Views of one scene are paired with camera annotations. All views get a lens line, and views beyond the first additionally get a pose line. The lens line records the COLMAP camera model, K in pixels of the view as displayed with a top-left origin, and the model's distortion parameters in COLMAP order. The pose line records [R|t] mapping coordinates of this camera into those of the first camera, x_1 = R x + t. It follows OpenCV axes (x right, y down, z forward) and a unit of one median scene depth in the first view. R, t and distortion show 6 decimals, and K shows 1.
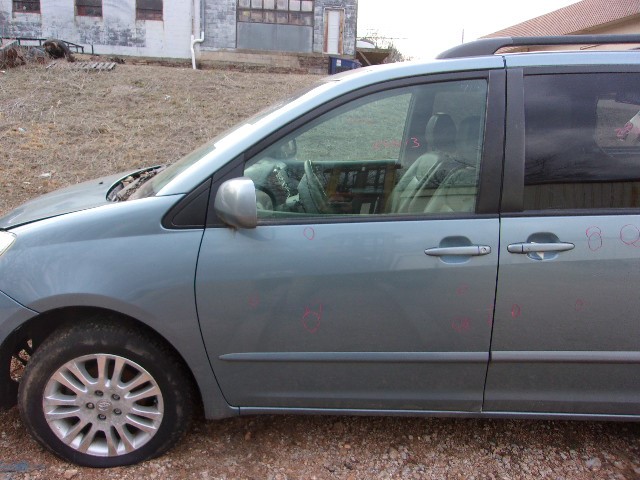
lens RADIAL K [[503.4, 0, 320.0], [0, 503.4, 240.0], [0, 0, 1]] dist [-0.005154, 0.017458]
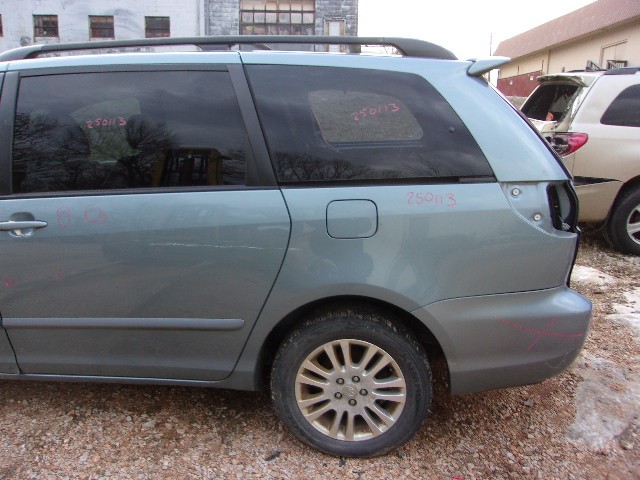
lens RADIAL K [[503.4, 0, 320.0], [0, 503.4, 240.0], [0, 0, 1]] dist [-0.005154, 0.017458]
pose [[0.996314, -0.009624, -0.085240, 0.220056], [0.007951, 0.999769, -0.019946, 0.013845], [0.085412, 0.019194, 0.996161, -0.015438]]
